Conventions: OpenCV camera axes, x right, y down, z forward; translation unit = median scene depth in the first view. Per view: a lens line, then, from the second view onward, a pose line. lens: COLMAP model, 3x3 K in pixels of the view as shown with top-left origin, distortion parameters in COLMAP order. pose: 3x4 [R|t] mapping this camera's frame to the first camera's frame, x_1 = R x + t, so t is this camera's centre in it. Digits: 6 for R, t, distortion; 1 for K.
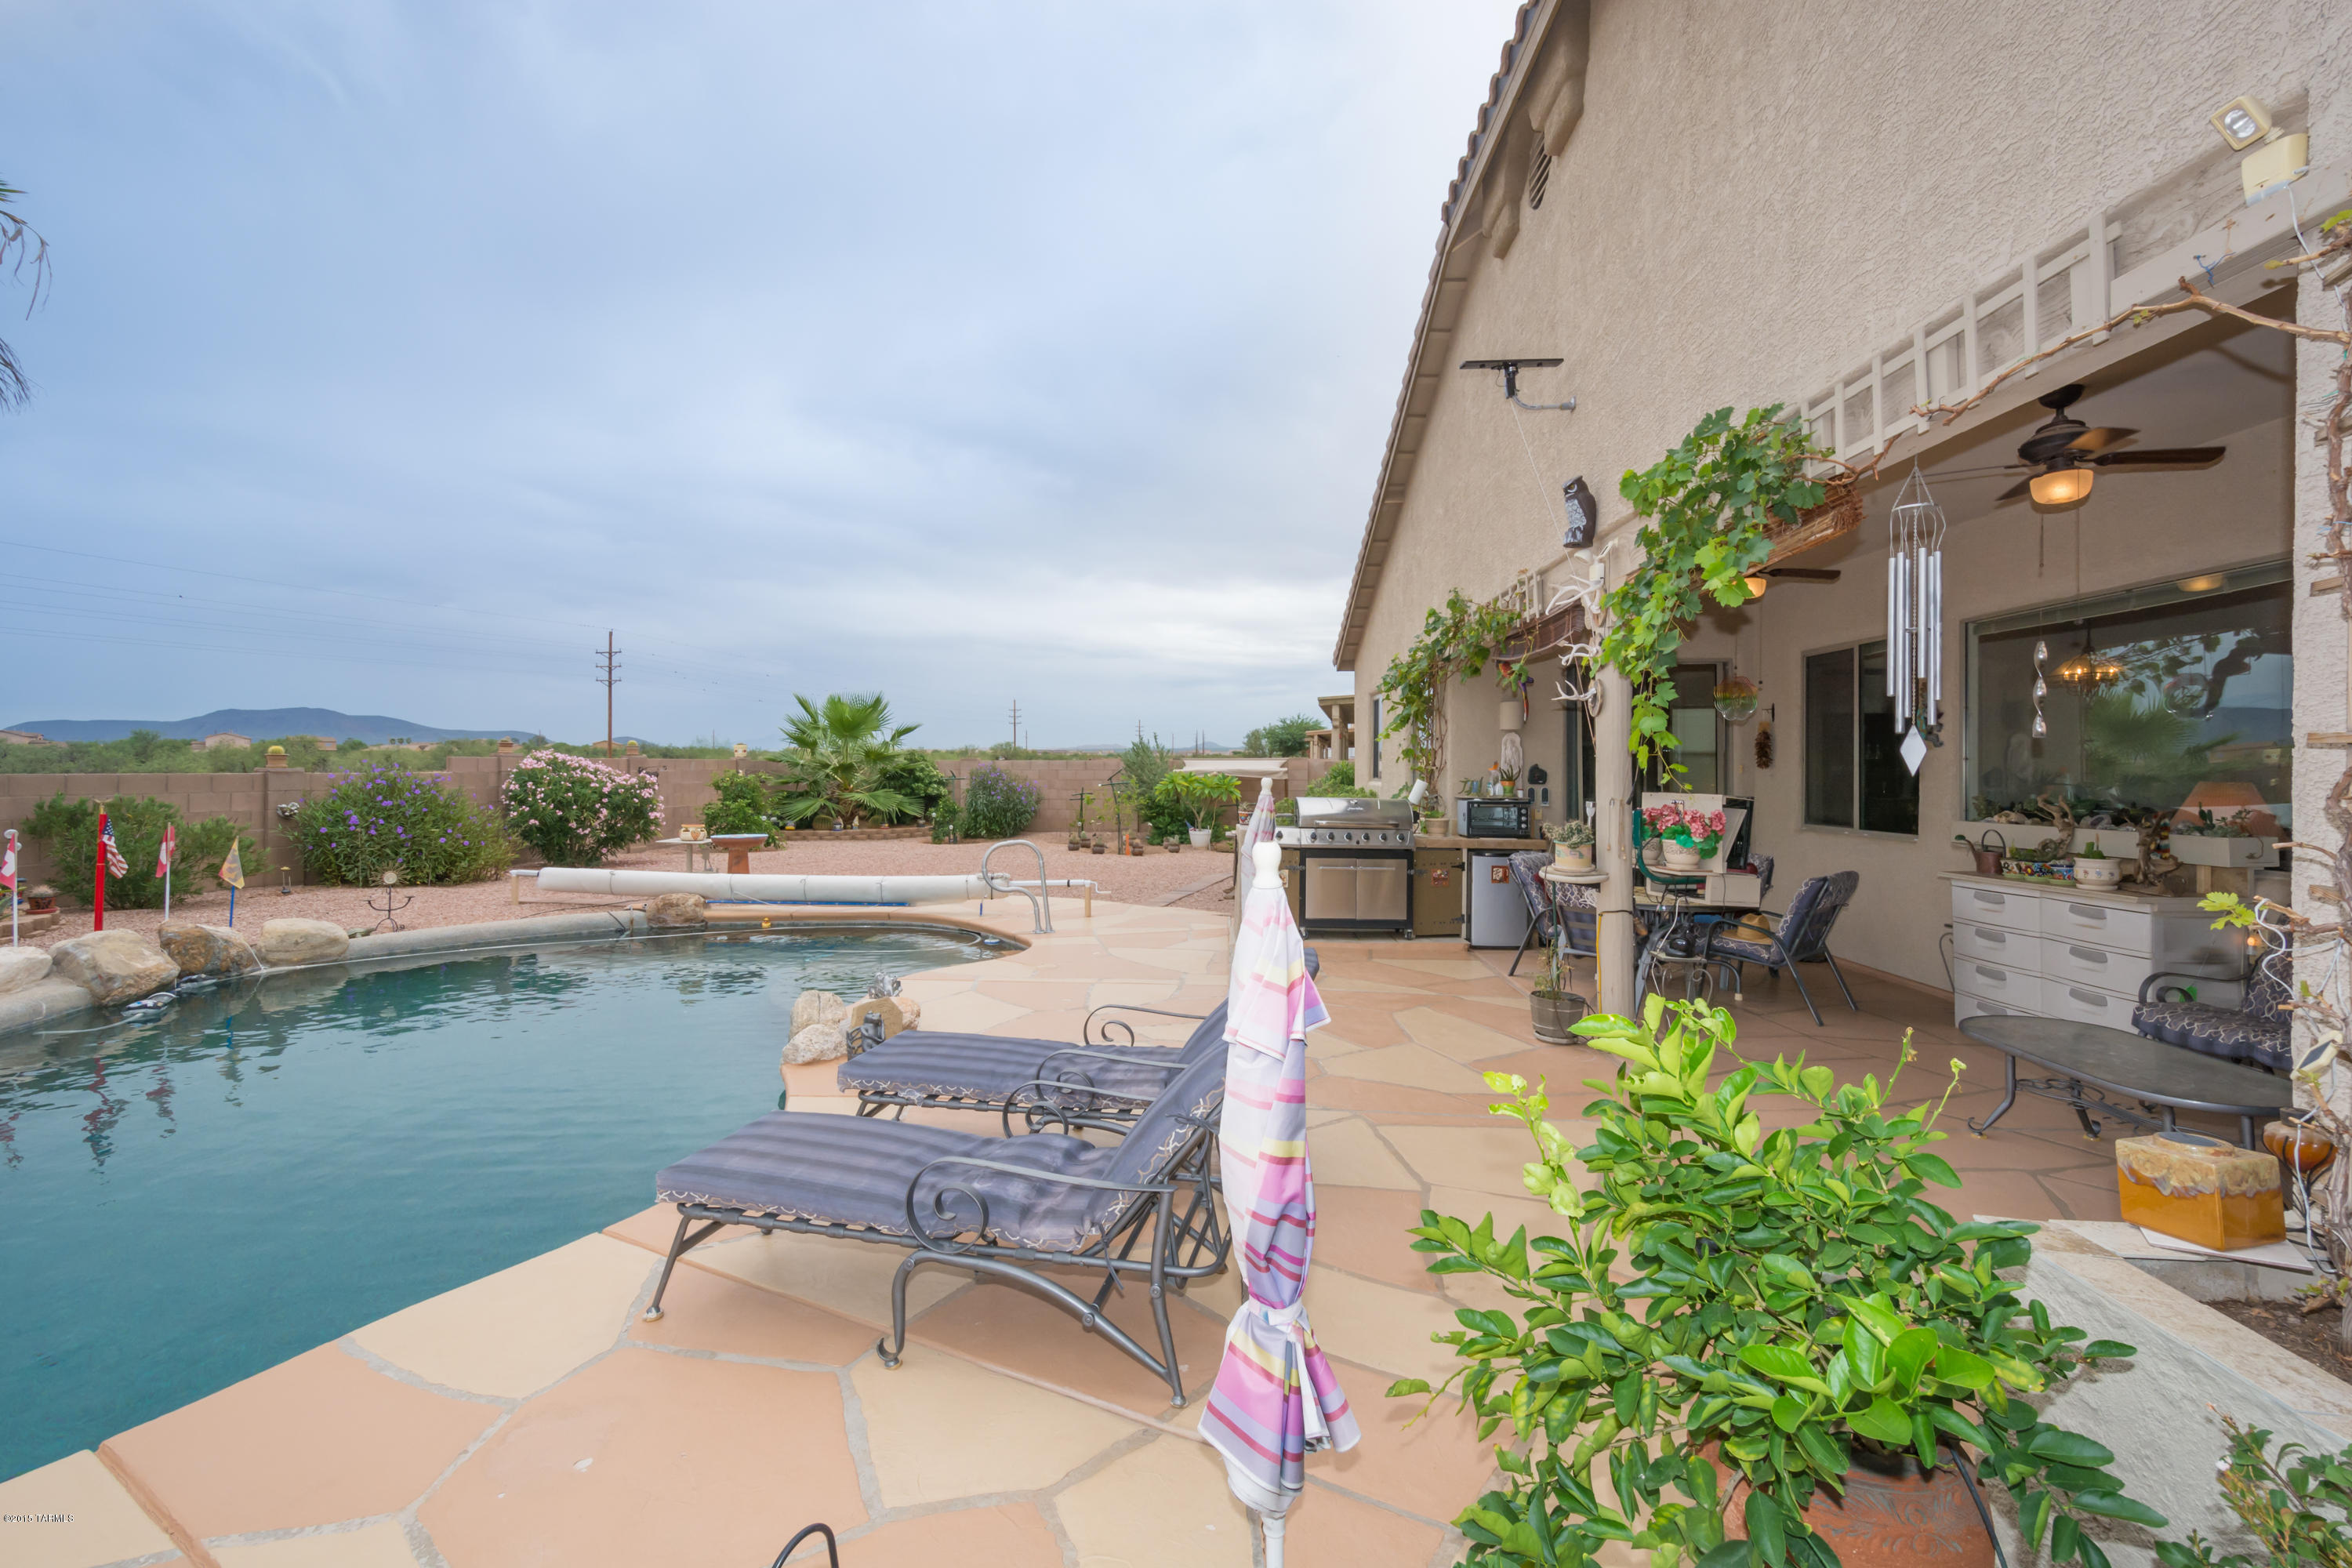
lens RADIAL K [[1032.9, 0, 1203.7], [0, 1032.9, 760.3], [0, 0, 1]] dist [0.002794, -0.000341]
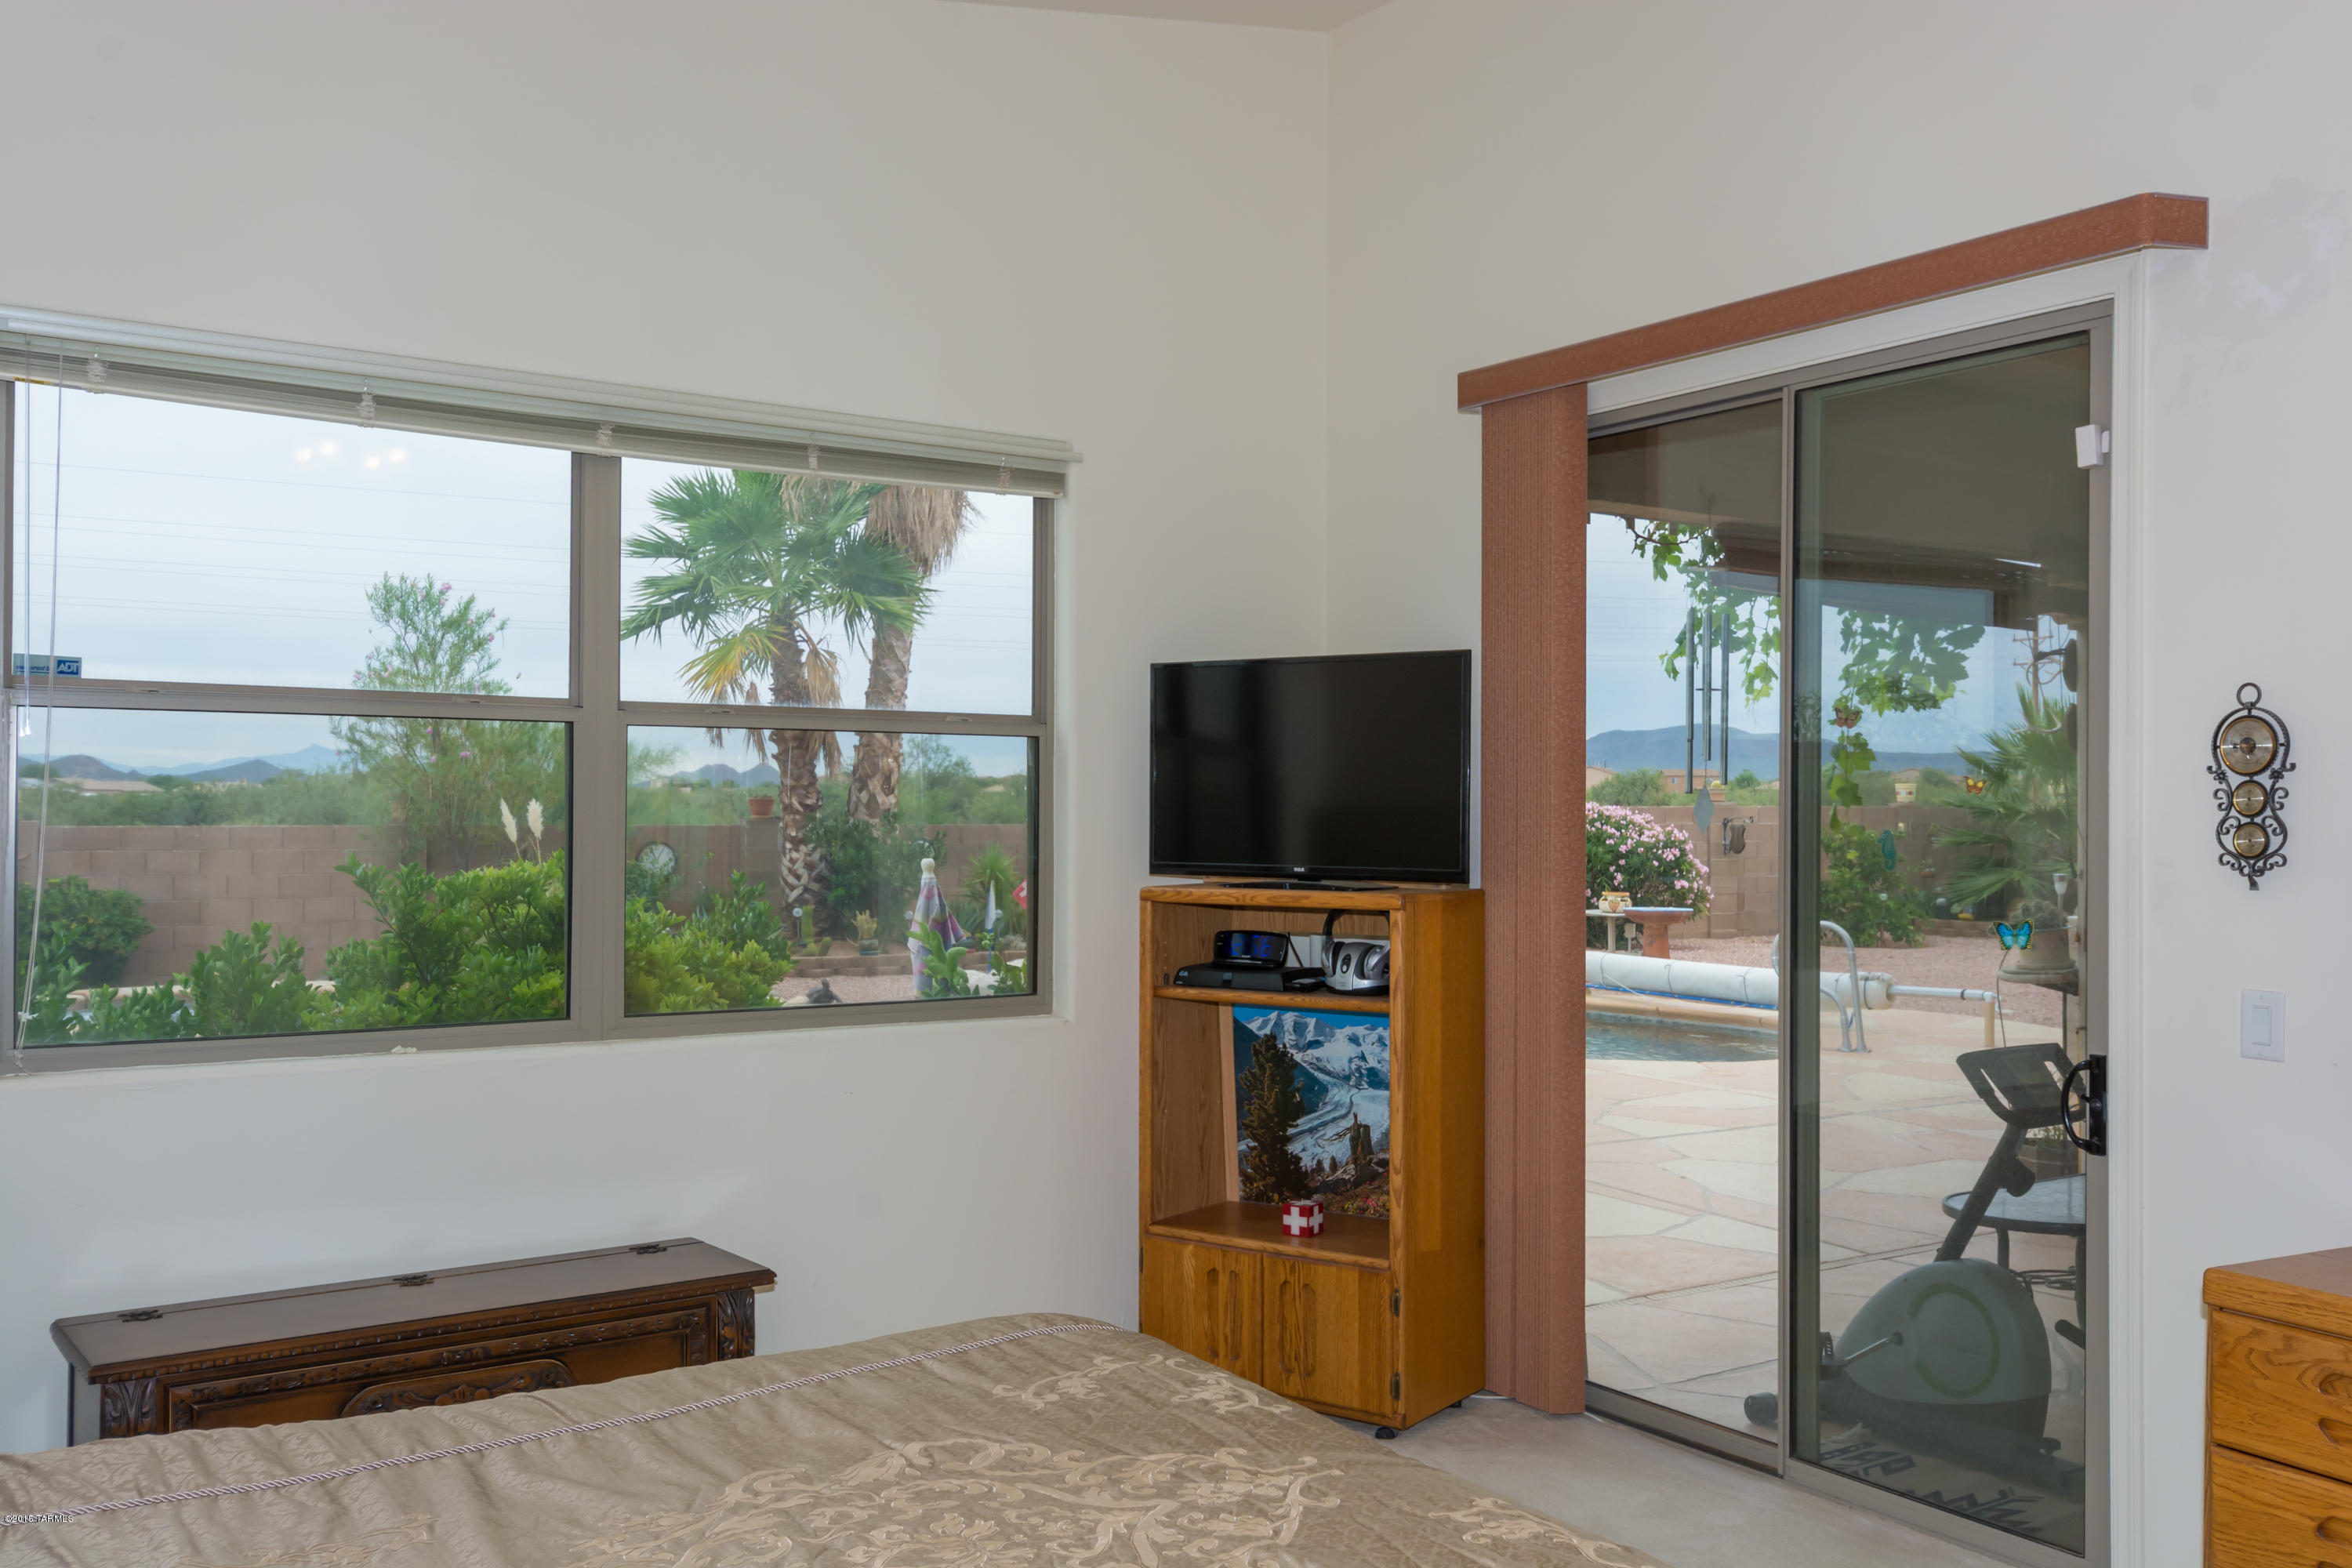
lens RADIAL K [[2005.7, 0, 1176.0], [0, 2005.7, 784.0], [0, 0, 1]] dist [0.001258, -0.000635]
pose [[0.568886, -0.012080, -0.822328, 0.557577], [0.004278, 0.999922, -0.011729, -0.003918], [0.822405, 0.003154, 0.568894, -0.142887]]
